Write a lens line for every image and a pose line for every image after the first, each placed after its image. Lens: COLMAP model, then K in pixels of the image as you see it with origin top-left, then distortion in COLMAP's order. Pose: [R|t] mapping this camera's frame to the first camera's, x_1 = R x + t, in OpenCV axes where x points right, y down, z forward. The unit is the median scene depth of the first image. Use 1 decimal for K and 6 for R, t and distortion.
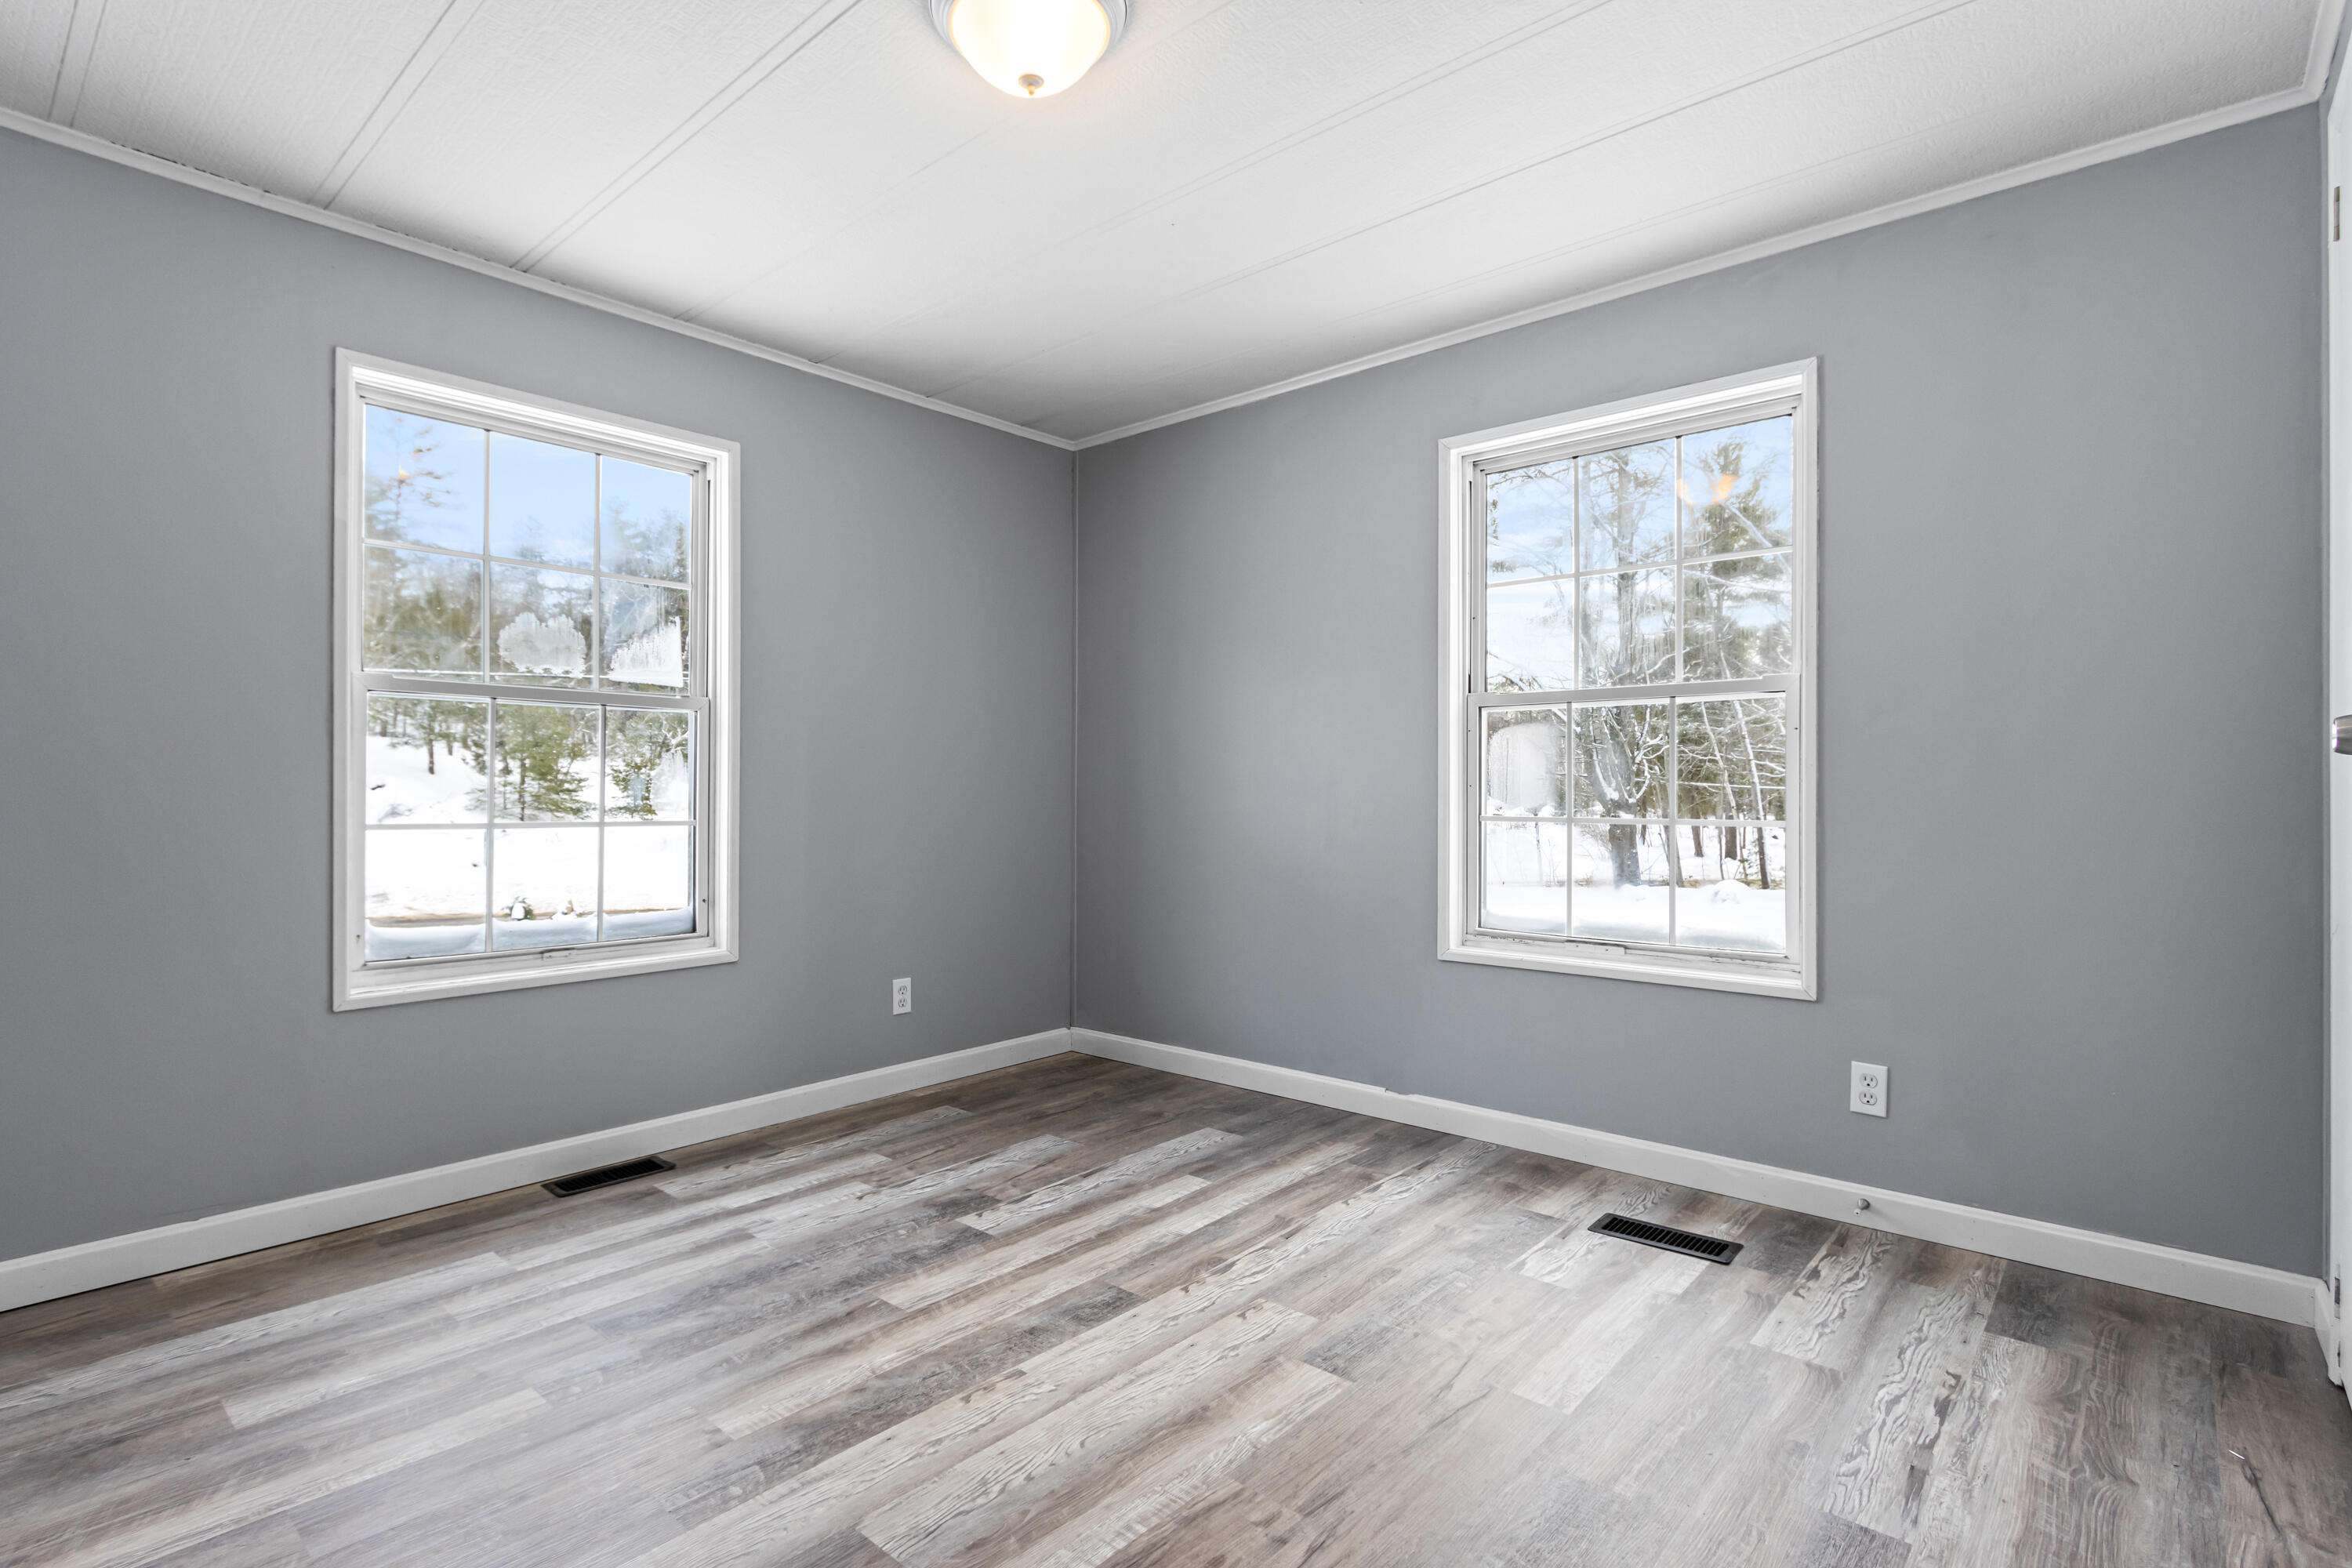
lens RADIAL K [[1138.0, 0, 1144.7], [0, 1138.0, 786.9], [0, 0, 1]] dist [0.004207, -0.001161]
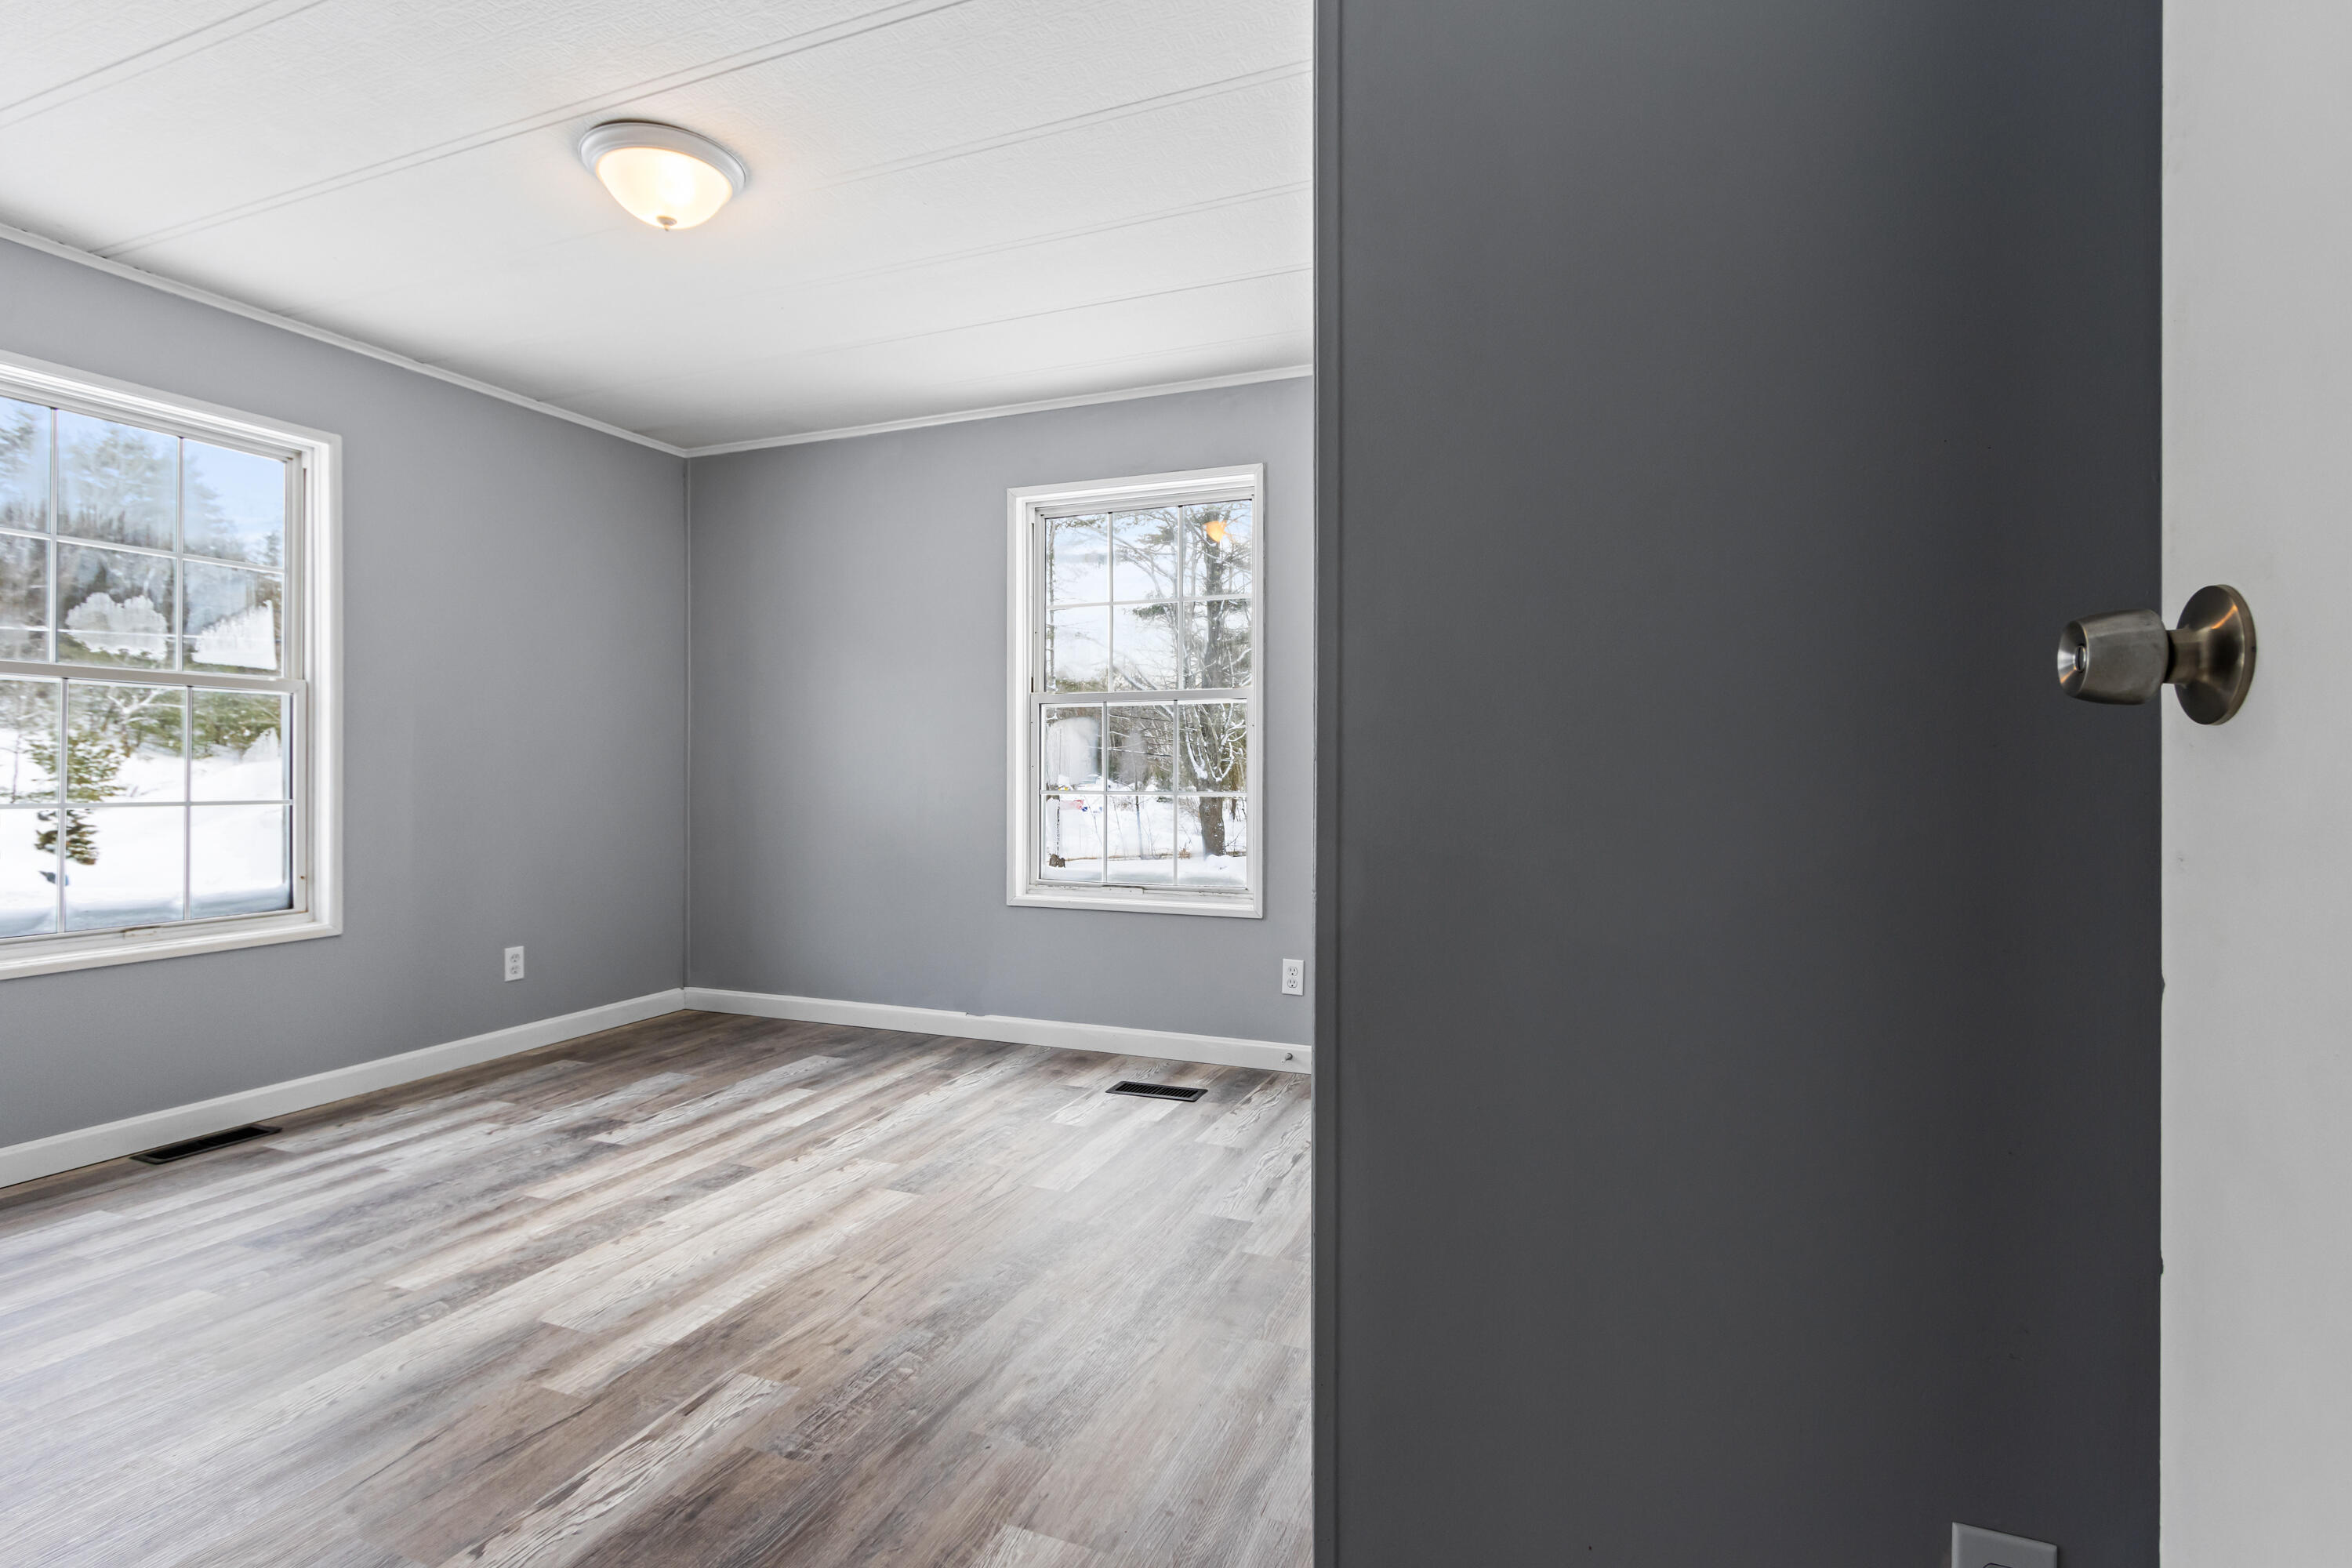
lens RADIAL K [[1138.0, 0, 1165.0], [0, 1138.0, 778.9], [0, 0, 1]] dist [0.004207, -0.001161]
pose [[0.939208, -0.003255, 0.343334, -0.009841], [-0.000272, 0.999948, 0.010222, 0.000041], [-0.343349, -0.009694, 0.939158, -0.284905]]
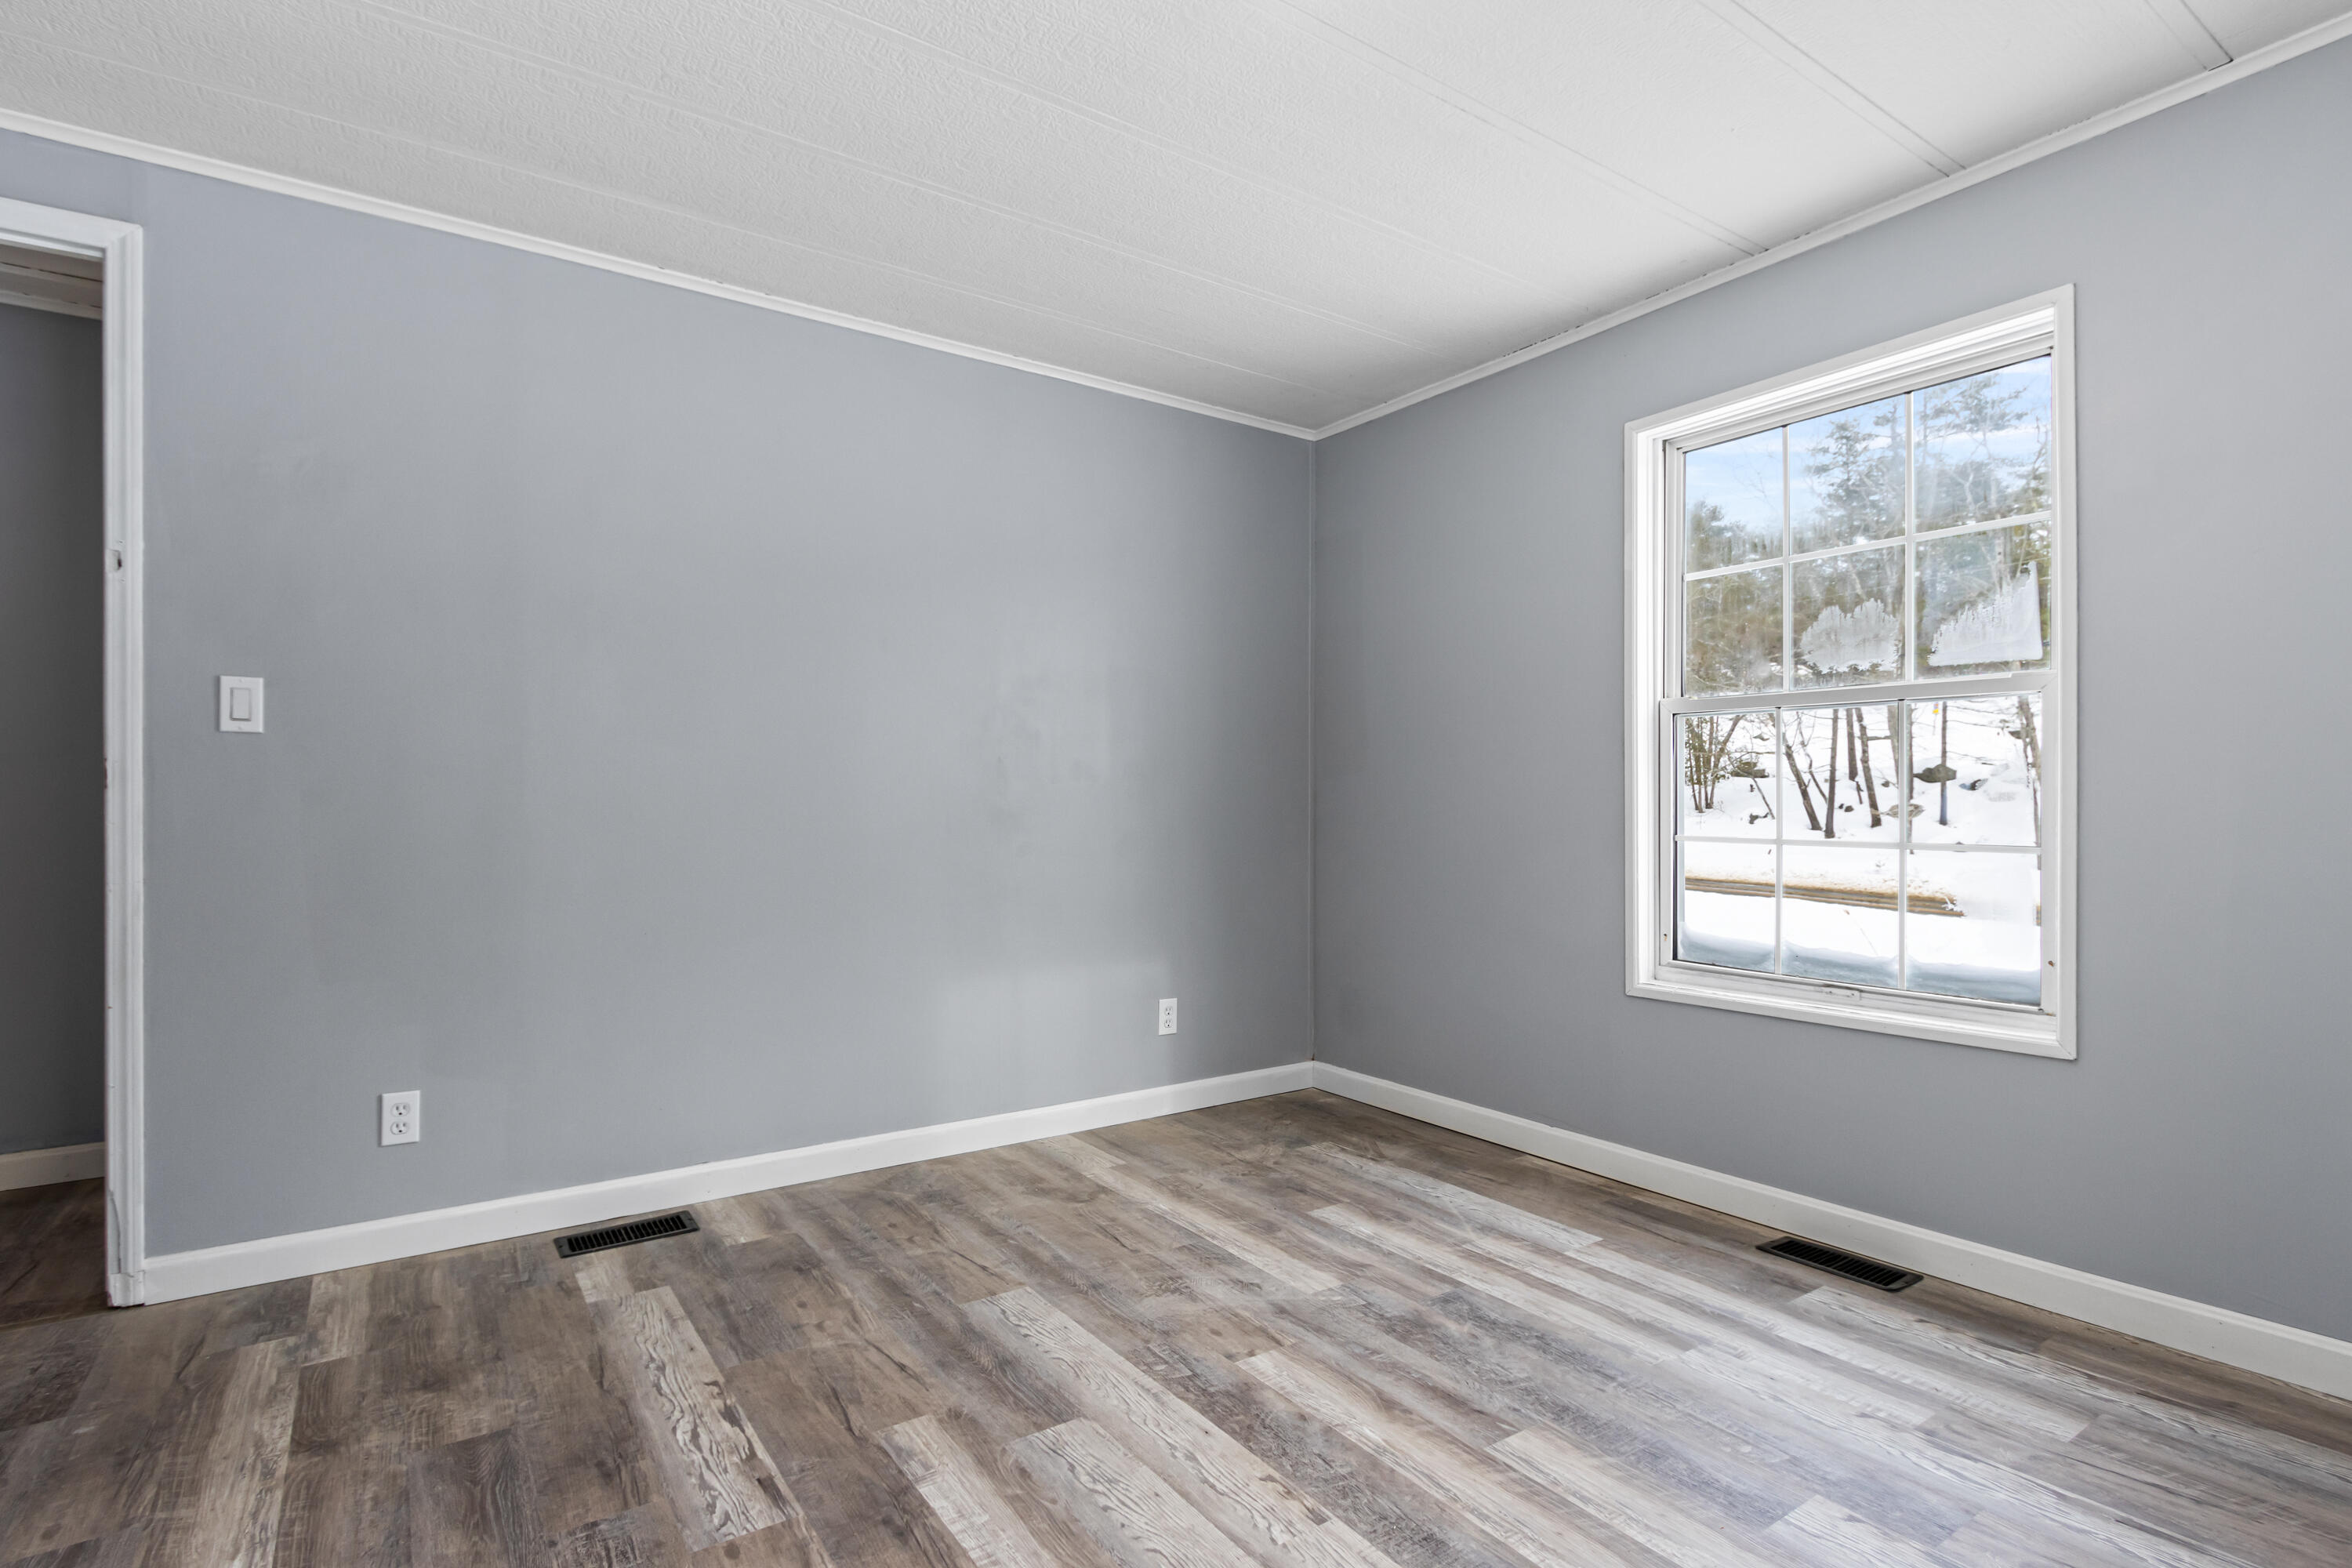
lens RADIAL K [[1186.0, 0, 1186.6], [0, 1186.0, 784.4], [0, 0, 1]] dist [0.007023, -0.005974]
pose [[-0.234405, -0.010833, -0.972079, 0.532663], [0.001922, 0.999931, -0.011607, -0.001990], [0.972137, -0.004589, -0.234368, 0.791191]]
